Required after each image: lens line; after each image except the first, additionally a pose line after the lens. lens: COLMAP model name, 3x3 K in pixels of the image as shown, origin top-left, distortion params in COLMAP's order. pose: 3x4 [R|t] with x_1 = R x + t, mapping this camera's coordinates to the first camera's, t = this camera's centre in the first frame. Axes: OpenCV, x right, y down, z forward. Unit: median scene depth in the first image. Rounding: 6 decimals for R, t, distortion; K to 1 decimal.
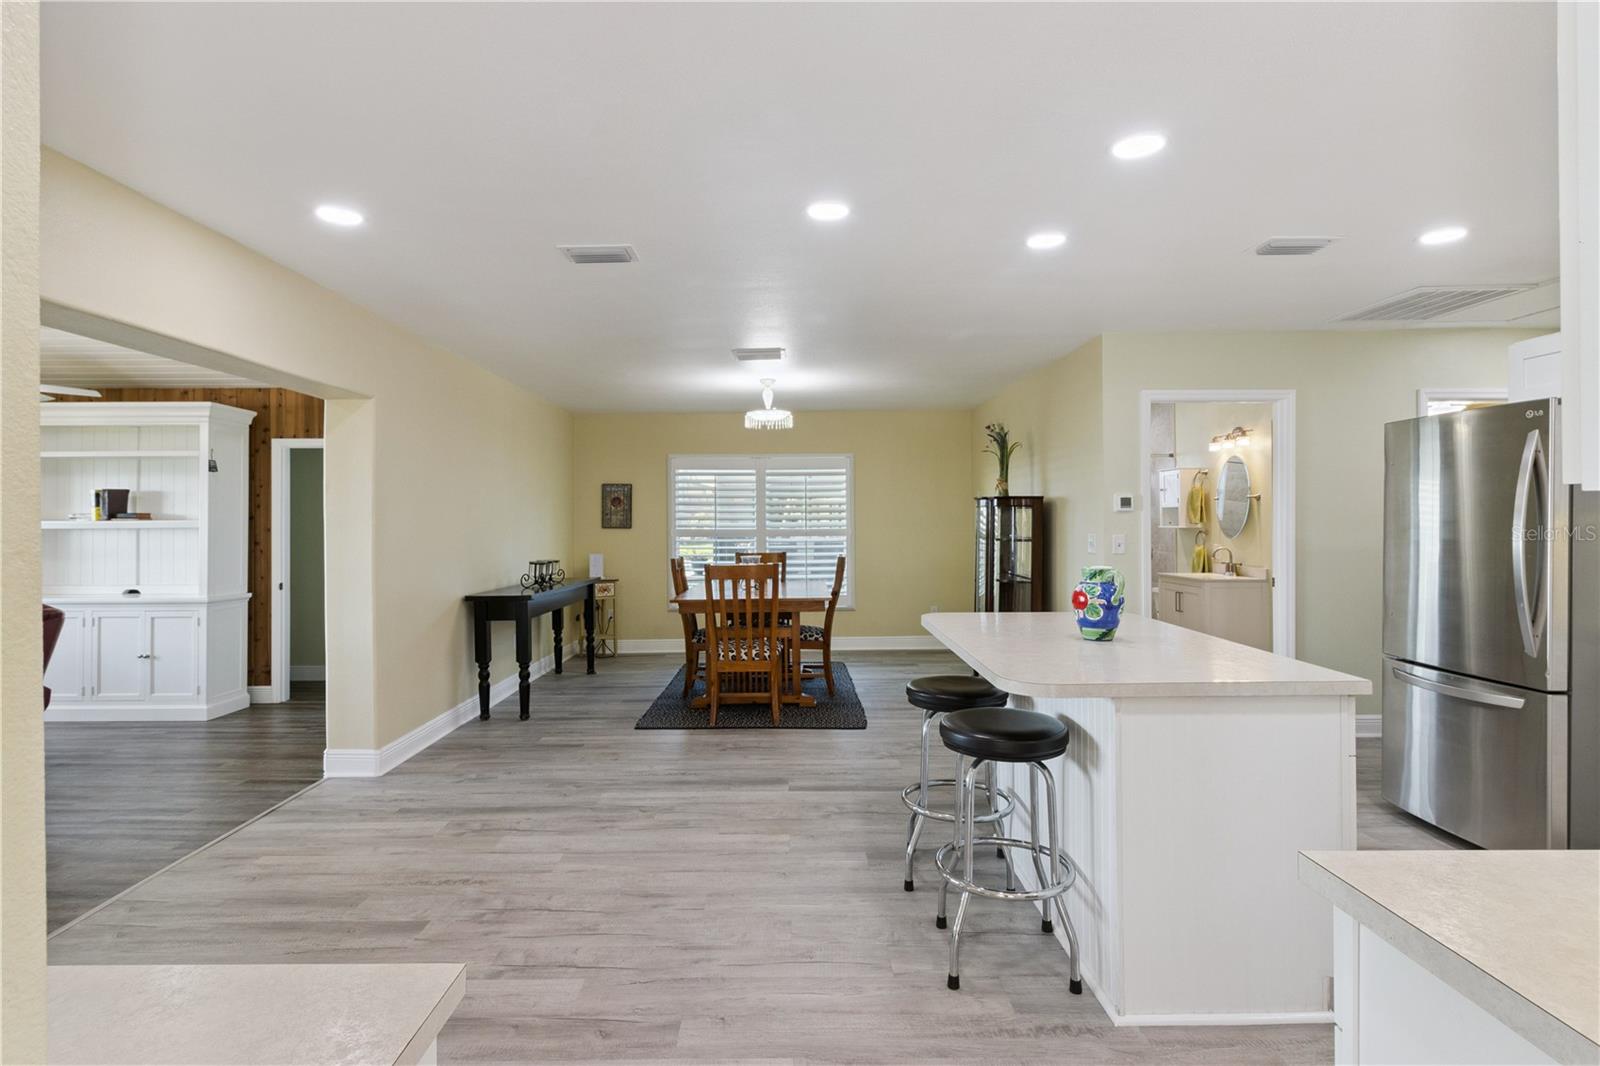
lens RADIAL K [[814.4, 0, 786.1], [0, 814.4, 508.7], [0, 0, 1]] dist [0.005520, -0.001733]
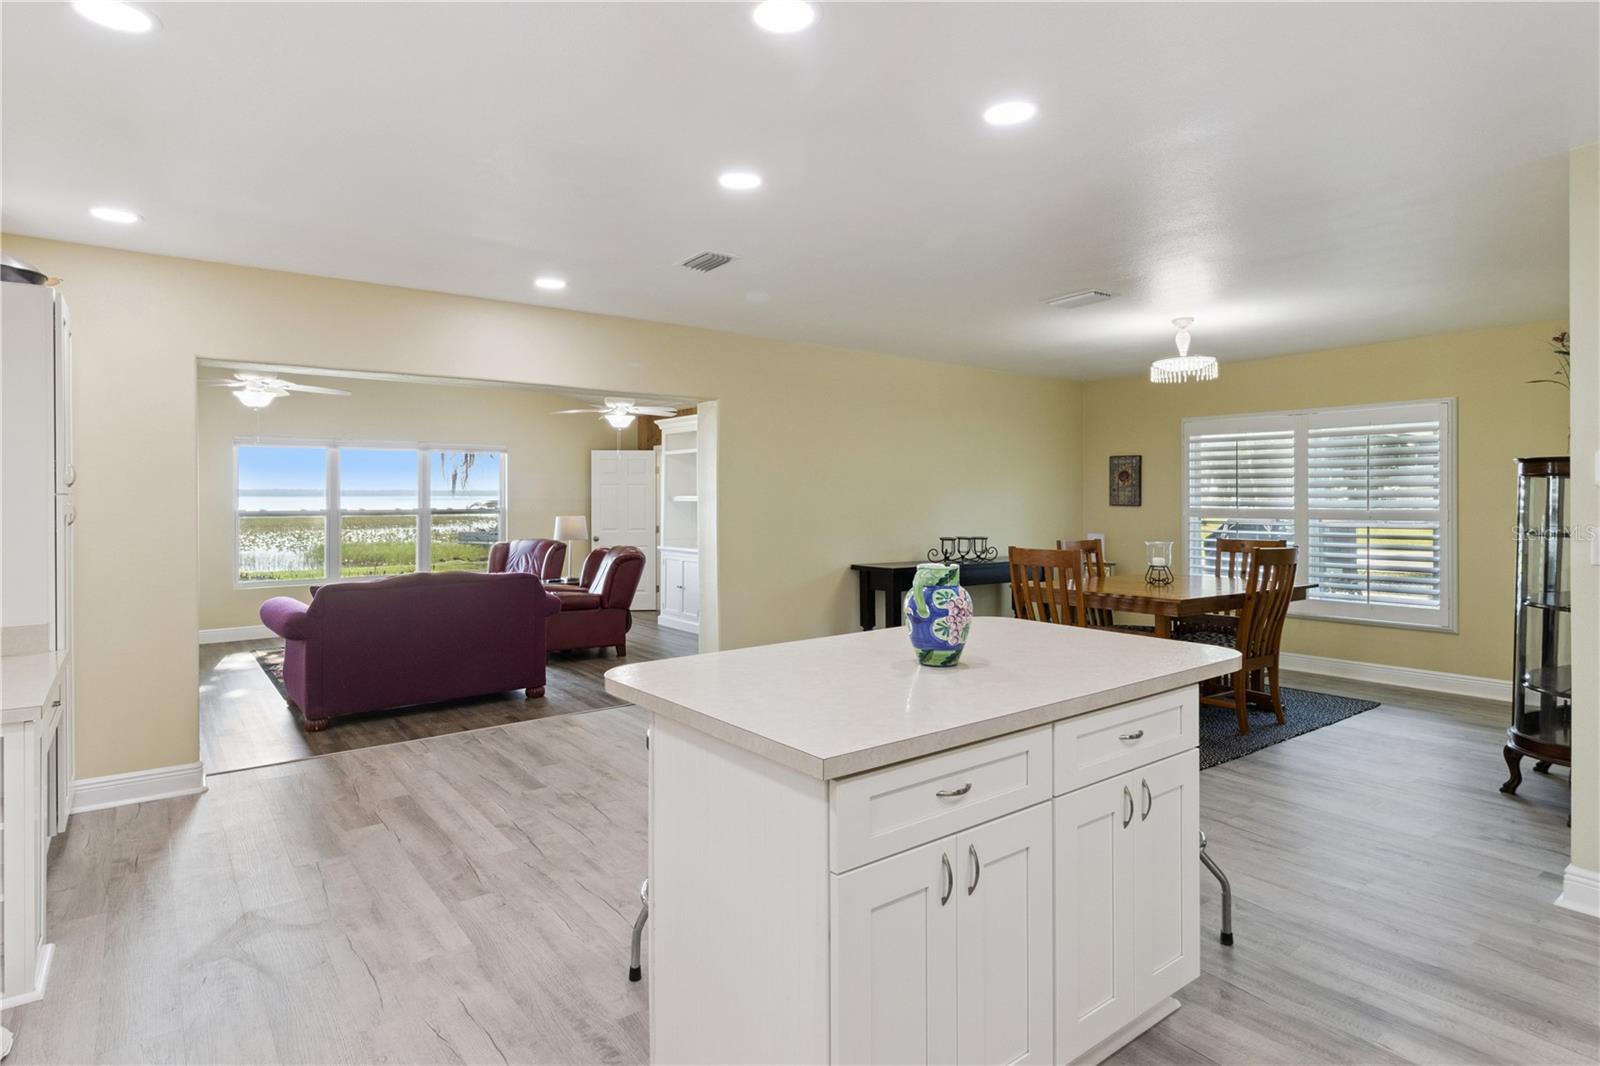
lens RADIAL K [[859.8, 0, 788.5], [0, 859.8, 499.3], [0, 0, 1]] dist [0.001528, 0.001613]
pose [[0.603419, 0.006597, -0.797397, 0.445856], [0.008010, 0.999865, 0.014333, 0.000701], [0.797384, -0.015036, 0.603285, 0.211086]]
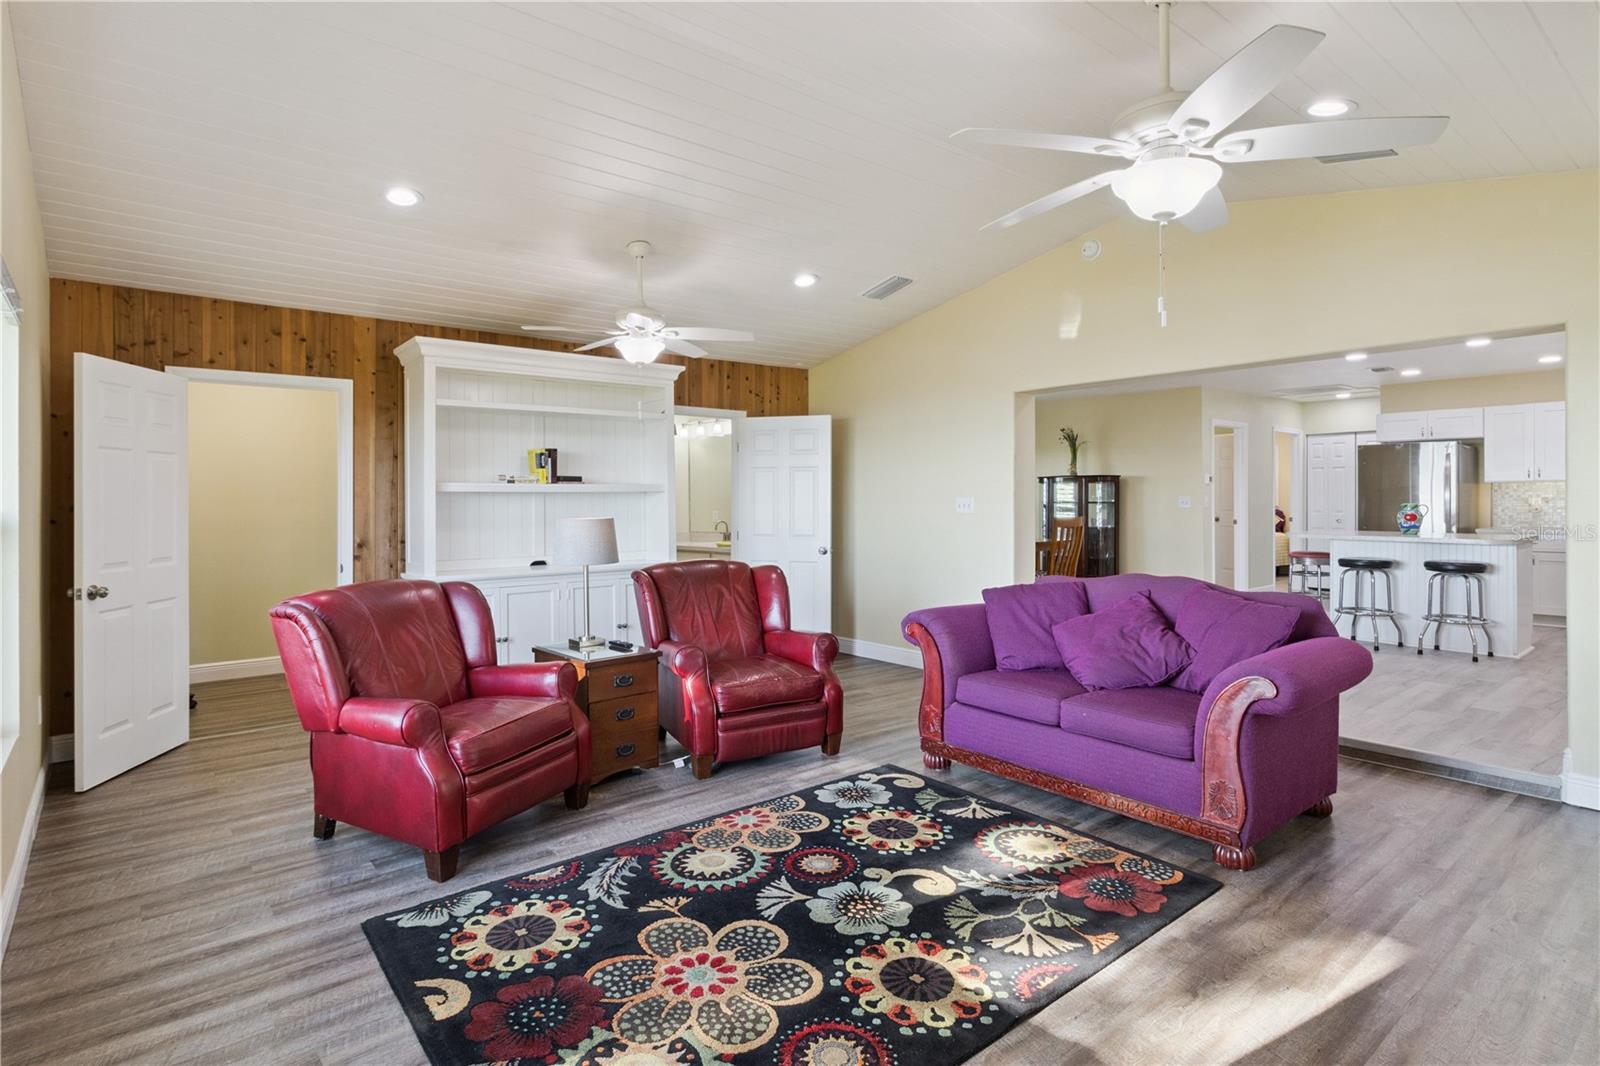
lens RADIAL K [[814.4, 0, 786.1], [0, 814.4, 508.7], [0, 0, 1]] dist [0.005520, -0.001733]
pose [[0.779396, -0.006821, 0.626495, -1.240602], [-0.005950, 0.999815, 0.018287, 0.025423], [-0.626504, -0.017980, 0.779211, 0.138486]]
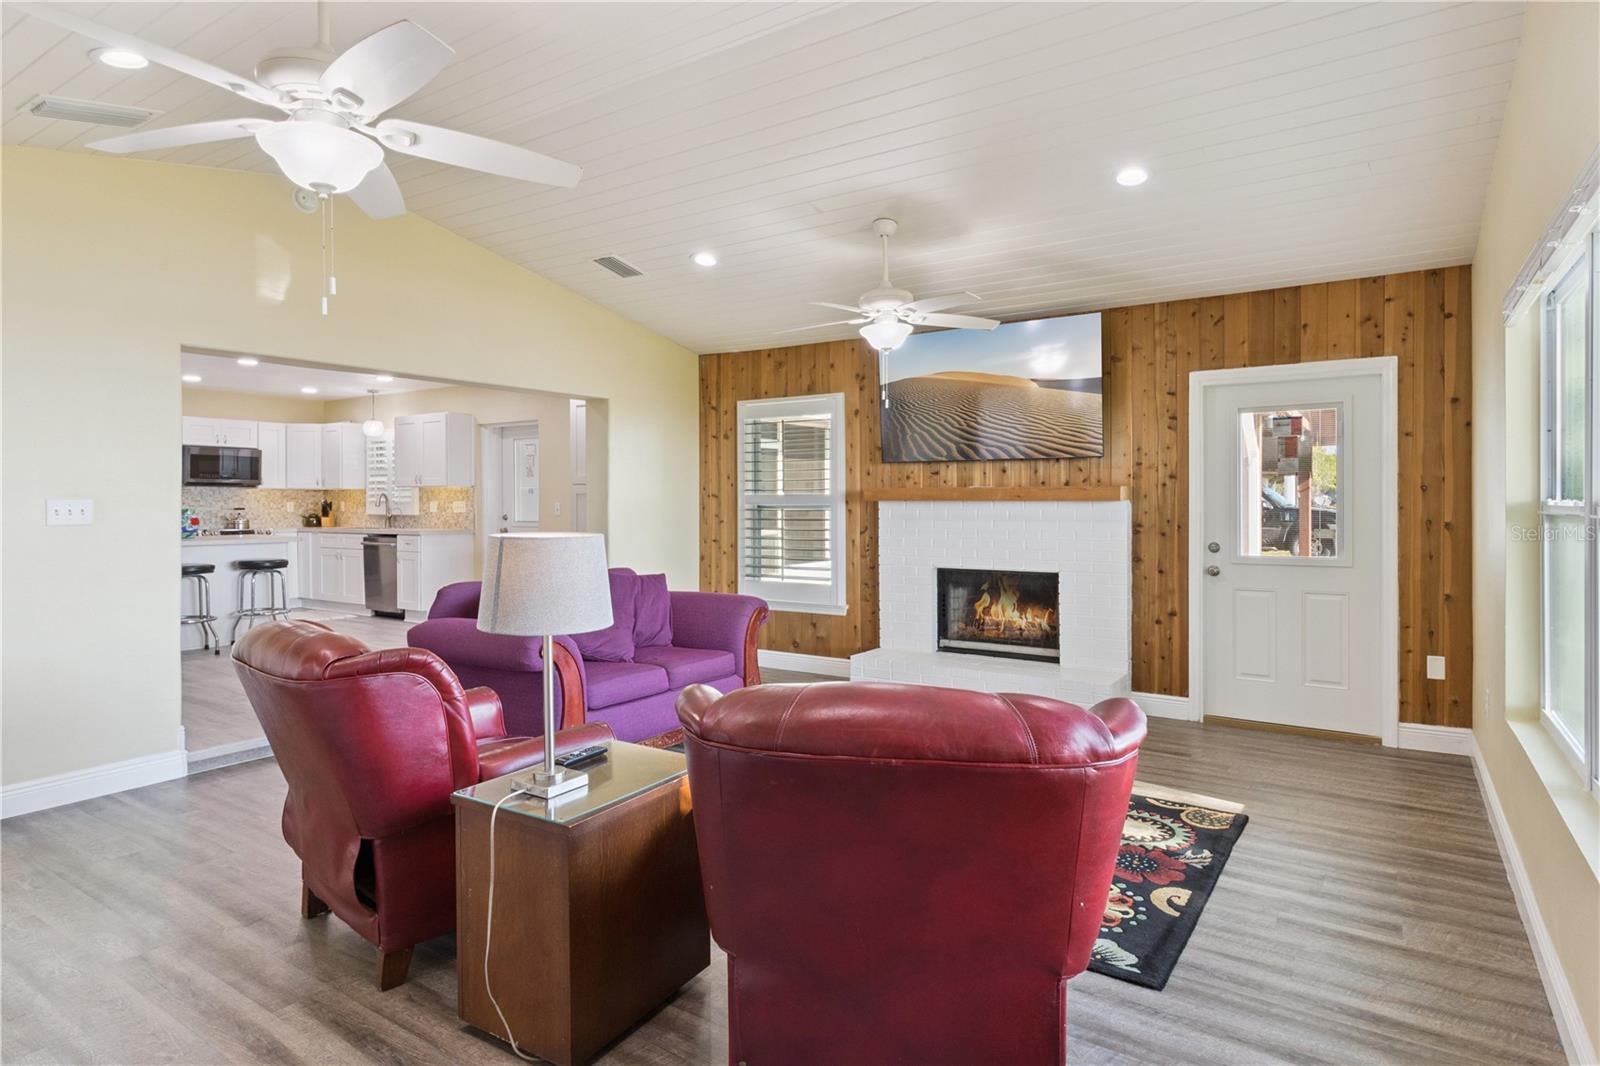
lens RADIAL K [[883.3, 0, 782.7], [0, 883.3, 504.9], [0, 0, 1]] dist [0.003211, 0.000876]
pose [[-0.822965, 0.002974, 0.568084, -1.233619], [-0.000629, 0.999981, -0.006145, 0.037744], [-0.568091, -0.005414, -0.822948, 1.047738]]
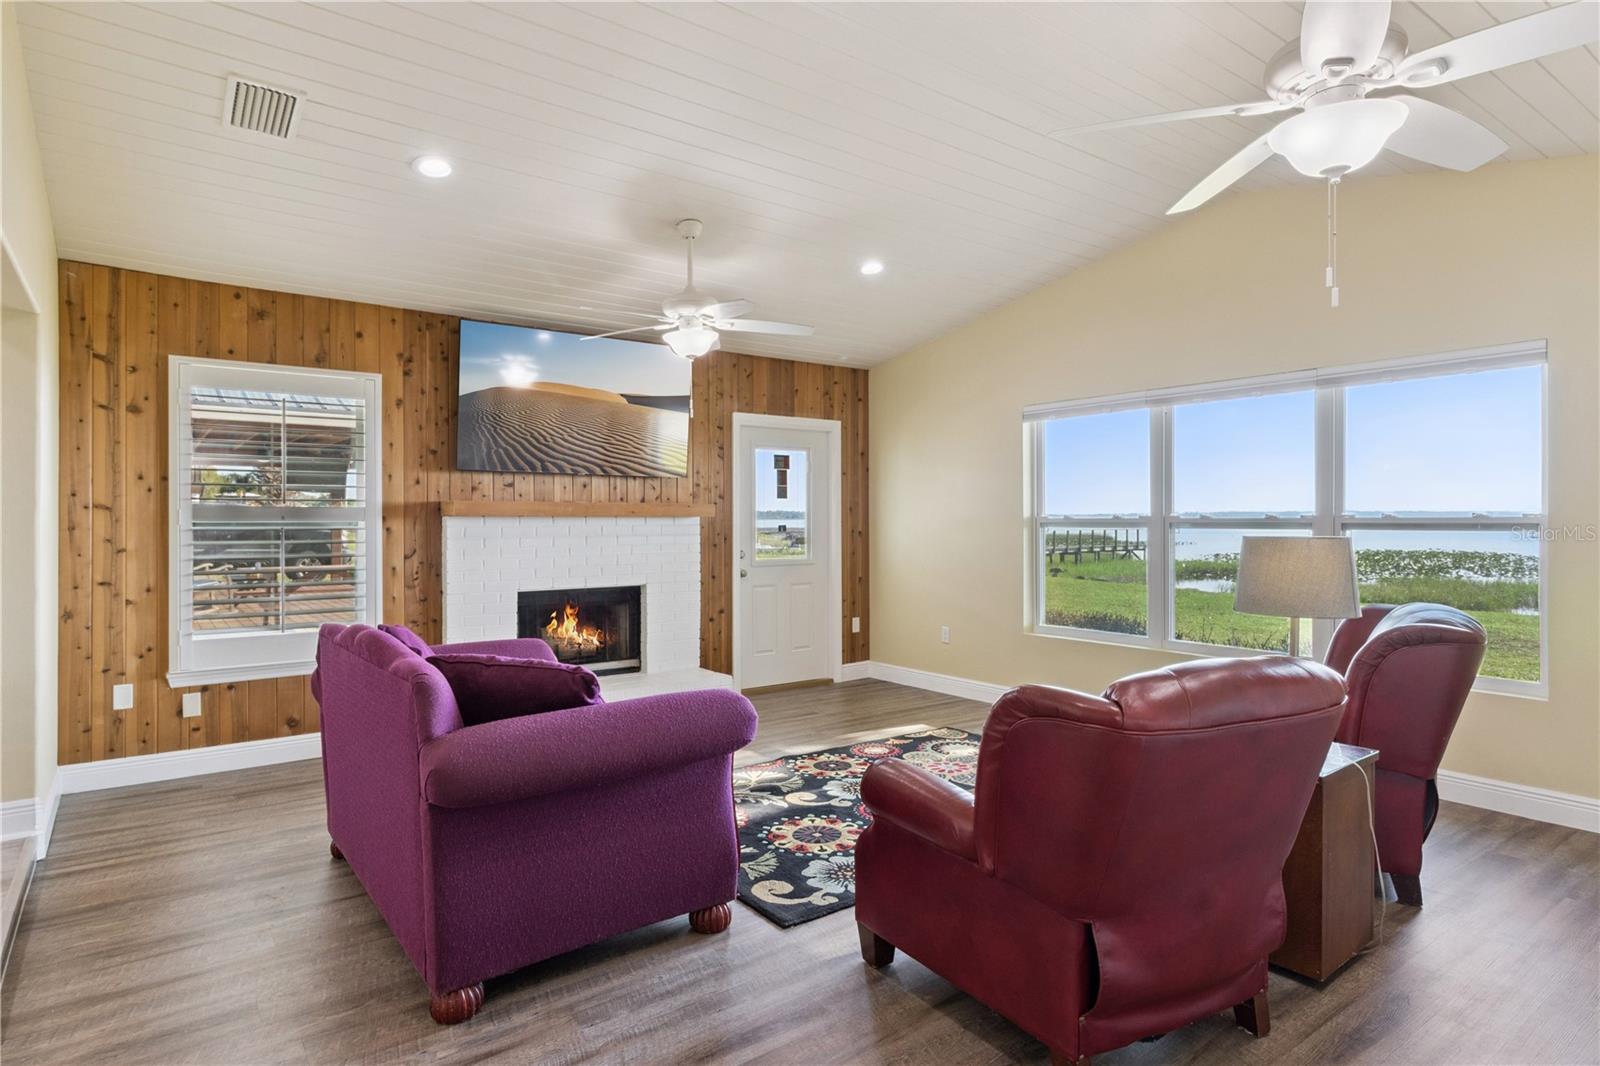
lens RADIAL K [[886.2, 0, 790.6], [0, 886.2, 522.7], [0, 0, 1]] dist [0.002486, 0.000667]
pose [[-0.806891, 0.007544, -0.590652, -0.465193], [0.011733, 0.999926, -0.003256, 0.039147], [0.590583, -0.009558, -0.806920, 1.004822]]
